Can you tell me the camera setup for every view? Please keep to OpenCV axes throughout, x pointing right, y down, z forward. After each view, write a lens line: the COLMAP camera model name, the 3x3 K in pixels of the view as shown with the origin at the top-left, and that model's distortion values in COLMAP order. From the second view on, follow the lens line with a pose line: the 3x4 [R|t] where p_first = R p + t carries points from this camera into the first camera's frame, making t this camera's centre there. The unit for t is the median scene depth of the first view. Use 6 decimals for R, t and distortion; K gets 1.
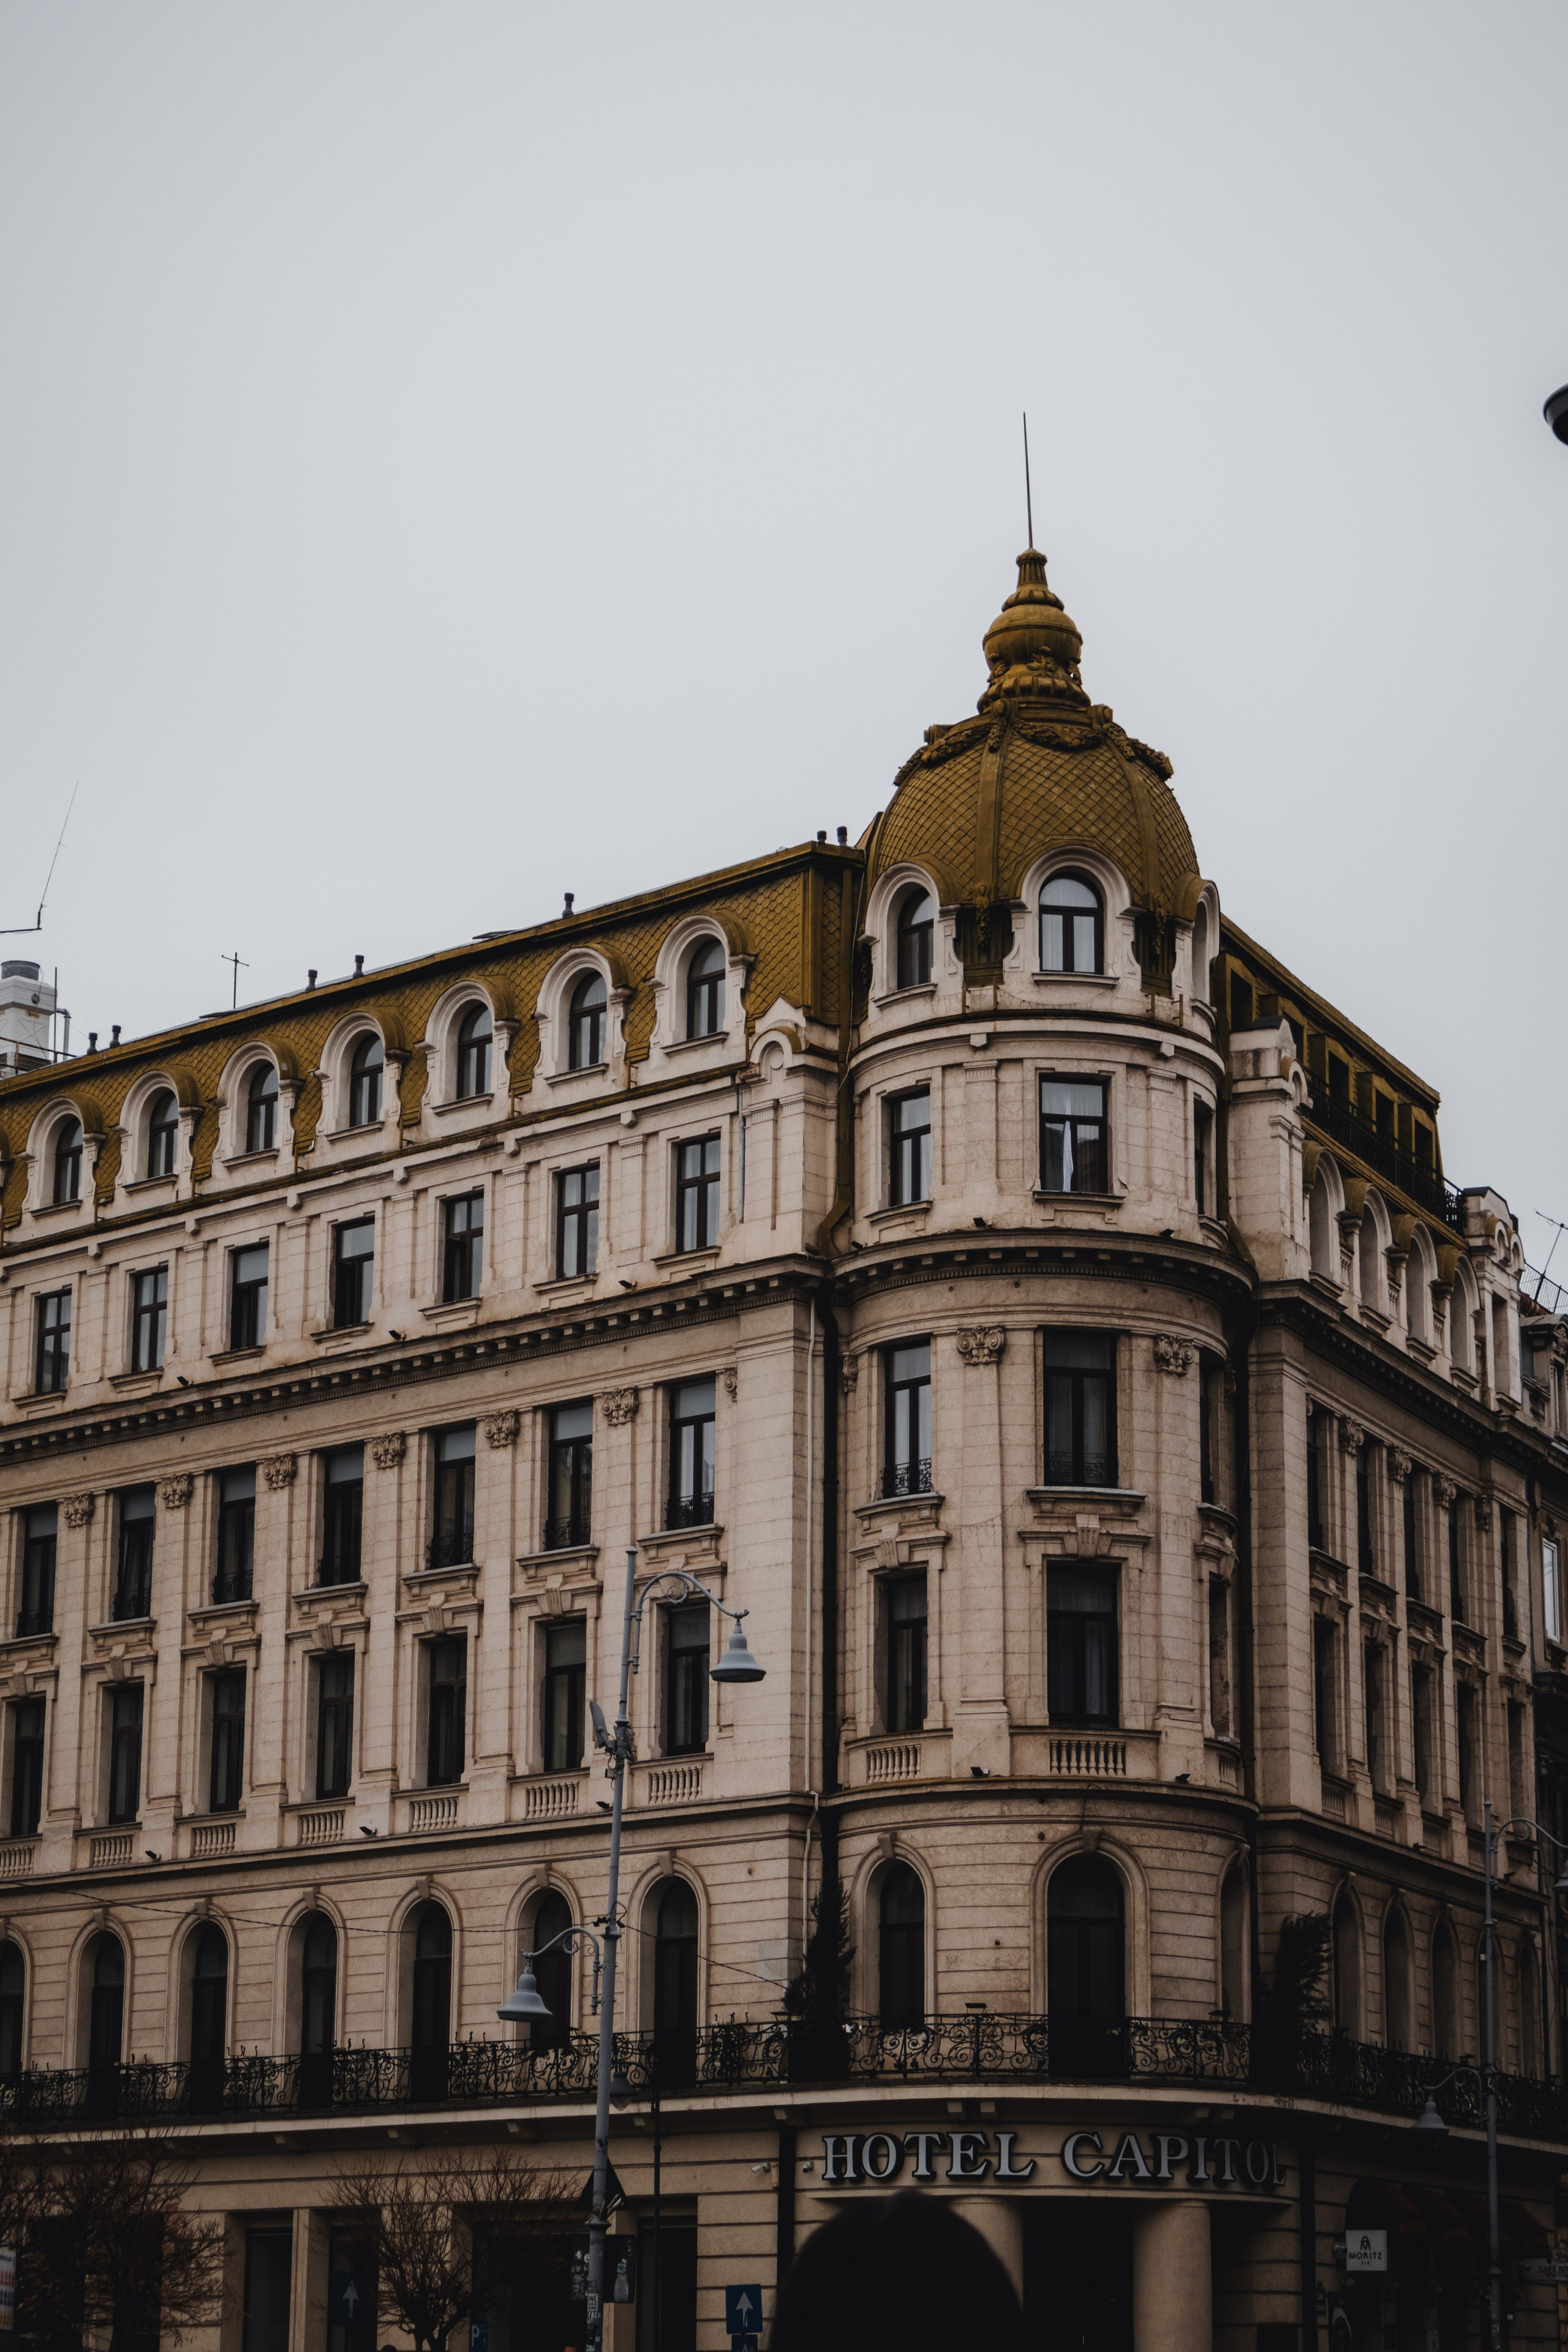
lens RADIAL K [[4643.2, 0, 709.5], [0, 4643.2, 1176.3], [0, 0, 1]] dist [0.028580, -0.183607]
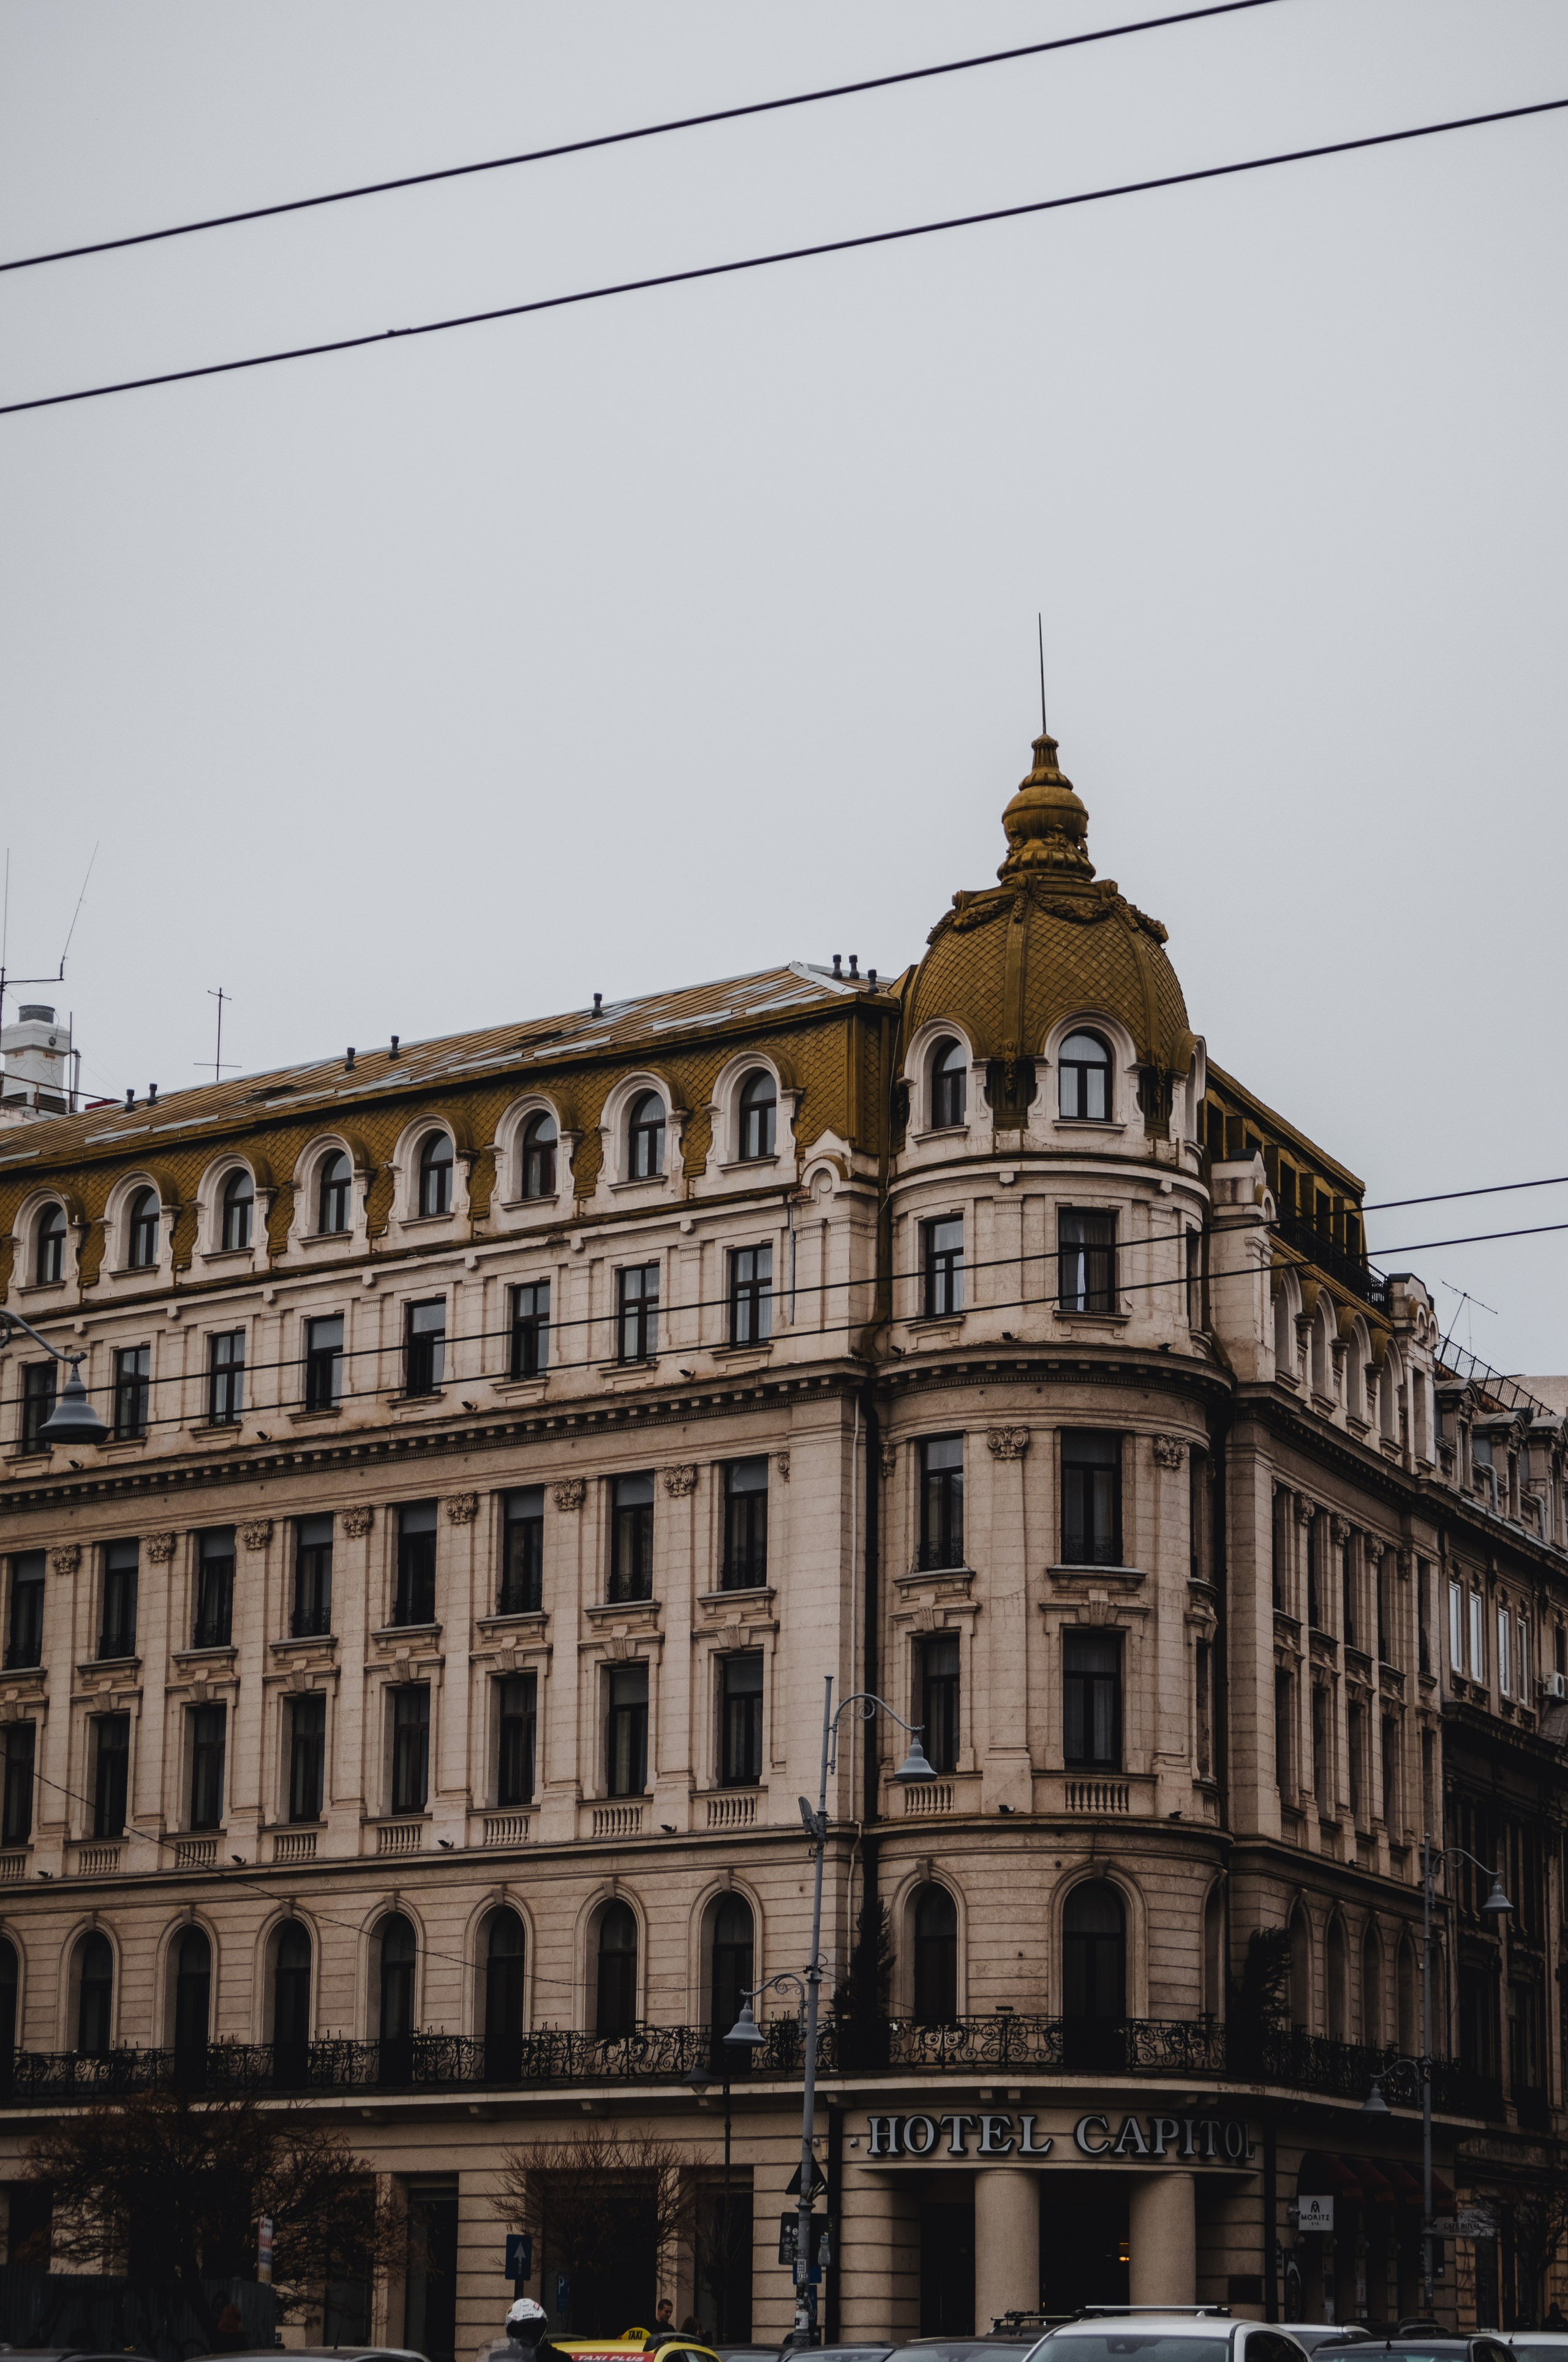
lens RADIAL K [[4815.3, 0, 825.6], [0, 4815.3, 1175.1], [0, 0, 1]] dist [0.019448, 0.052867]
pose [[0.997299, 0.016966, 0.071466, -0.069547], [-0.018485, 0.999616, 0.020655, -0.051011], [-0.071088, -0.021920, 0.997229, -0.189448]]
